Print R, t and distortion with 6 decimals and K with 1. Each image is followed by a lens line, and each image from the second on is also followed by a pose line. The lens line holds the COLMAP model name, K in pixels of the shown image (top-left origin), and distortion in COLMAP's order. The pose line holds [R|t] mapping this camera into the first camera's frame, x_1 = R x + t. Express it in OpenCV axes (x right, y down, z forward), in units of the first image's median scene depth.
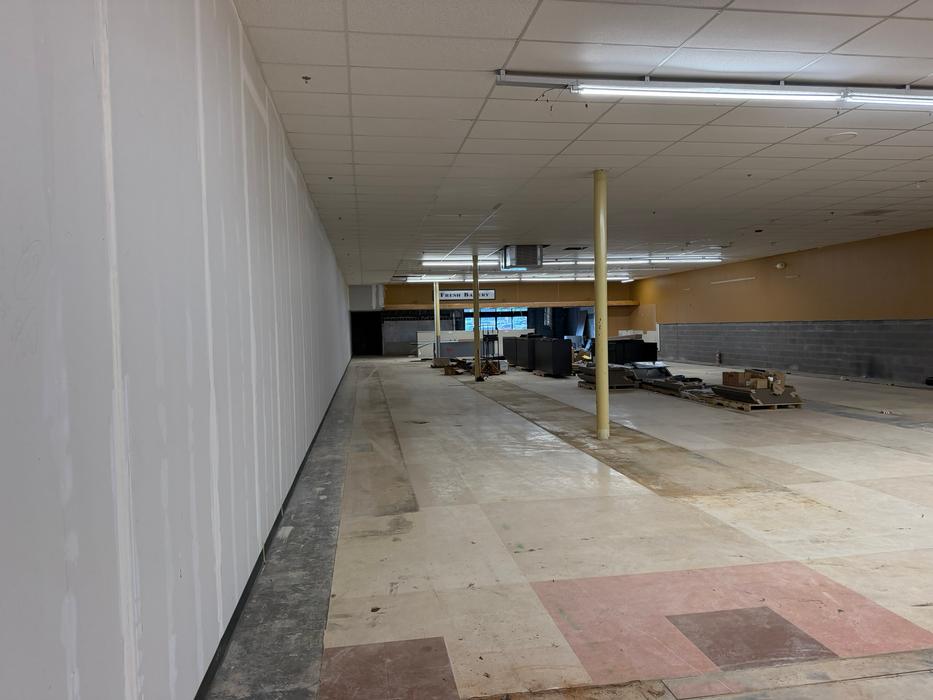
lens RADIAL K [[656.0, 0, 466.9], [0, 656.0, 350.1], [0, 0, 1]] dist [0.079029, 0.001158]
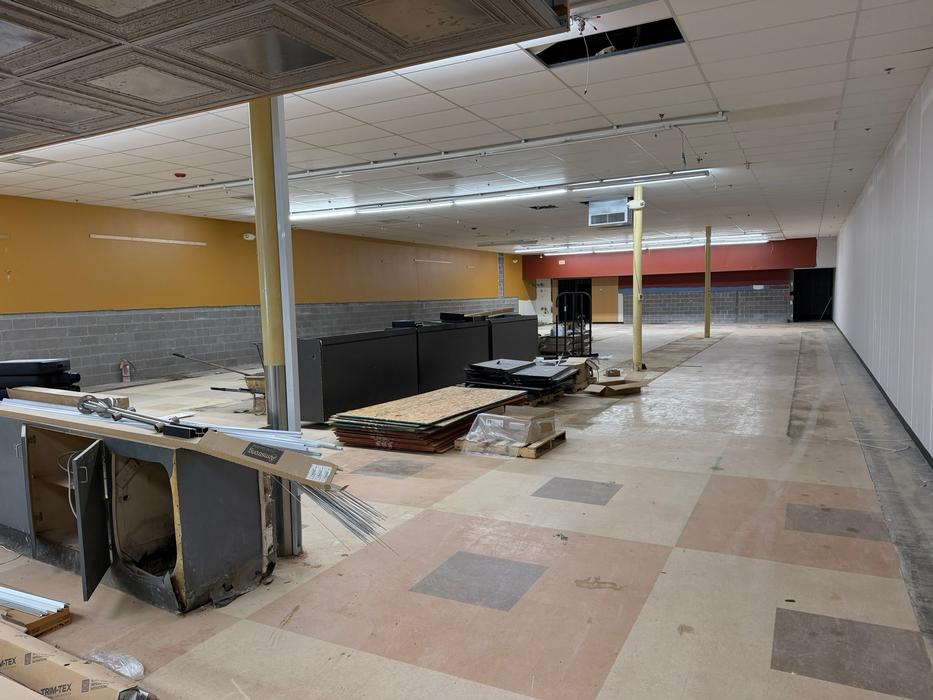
lens RADIAL K [[656.0, 0, 466.1], [0, 656.0, 351.5], [0, 0, 1]] dist [0.079029, 0.001158]
pose [[-0.804637, -0.013826, 0.593606, -0.244127], [0.060033, 0.992712, 0.104498, -0.061815], [-0.590725, 0.119719, -0.797942, 1.671177]]
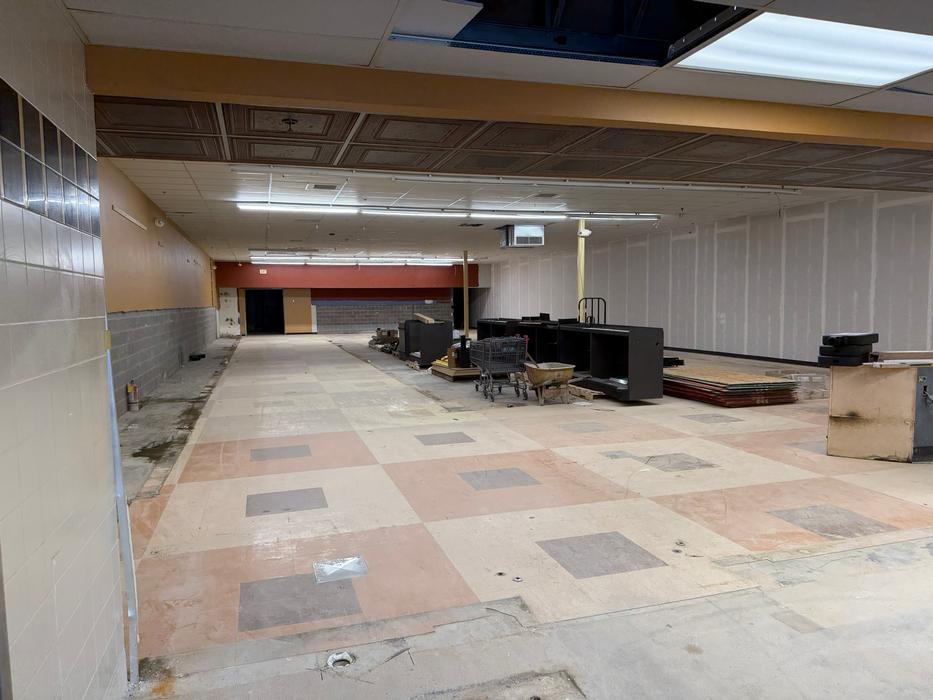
lens RADIAL K [[656.0, 0, 467.4], [0, 656.0, 350.3], [0, 0, 1]] dist [0.079029, 0.001158]
pose [[-0.990046, 0.037770, -0.135584, 0.027496], [0.022696, 0.993556, 0.111050, -0.068437], [0.138905, 0.106867, -0.984523, 1.773142]]
